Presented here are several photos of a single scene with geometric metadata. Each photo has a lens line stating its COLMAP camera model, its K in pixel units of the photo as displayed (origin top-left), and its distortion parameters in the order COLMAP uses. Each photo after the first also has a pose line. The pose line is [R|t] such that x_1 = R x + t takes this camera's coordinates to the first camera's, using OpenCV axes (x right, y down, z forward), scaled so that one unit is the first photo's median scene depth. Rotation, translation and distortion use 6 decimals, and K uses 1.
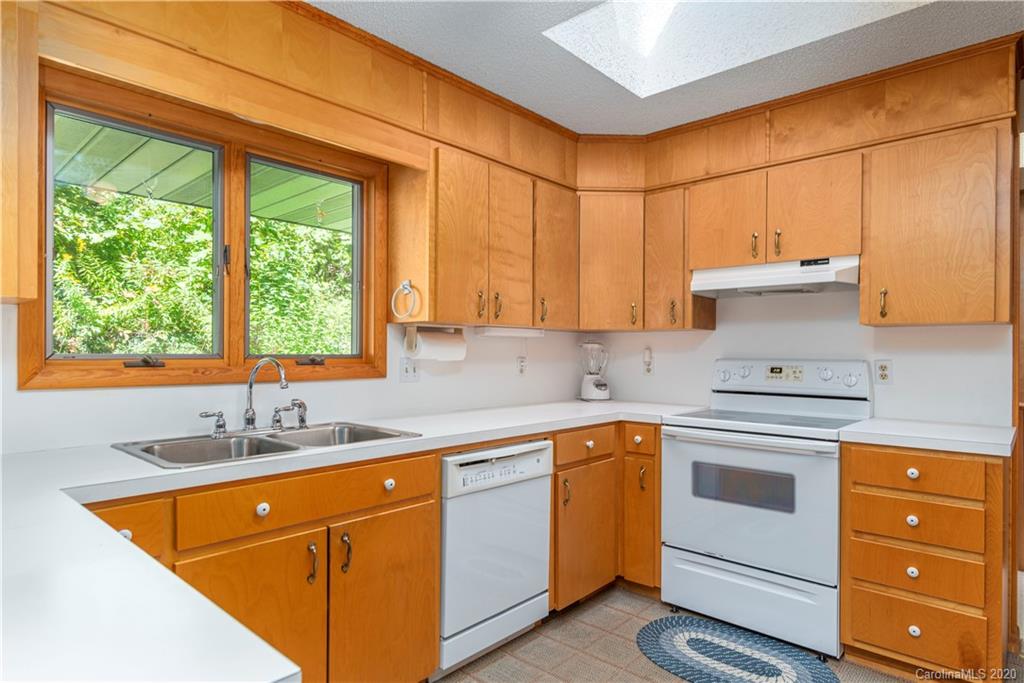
lens RADIAL K [[578.4, 0, 510.1], [0, 578.4, 354.7], [0, 0, 1]] dist [-0.004661, 0.003078]
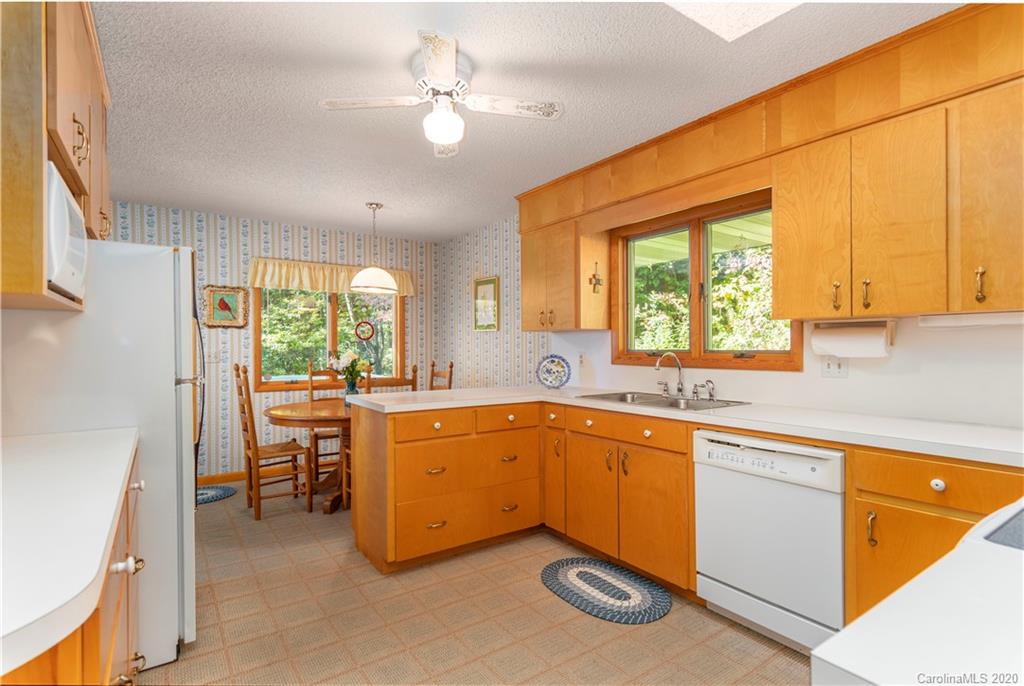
lens RADIAL K [[505.7, 0, 509.4], [0, 505.7, 350.6], [0, 0, 1]] dist [0.006787, 0.000094]
pose [[-0.216067, -0.001496, -0.976378, 0.849235], [-0.005400, 0.999985, -0.000337, 0.004032], [0.976364, 0.005200, -0.216071, 0.665707]]
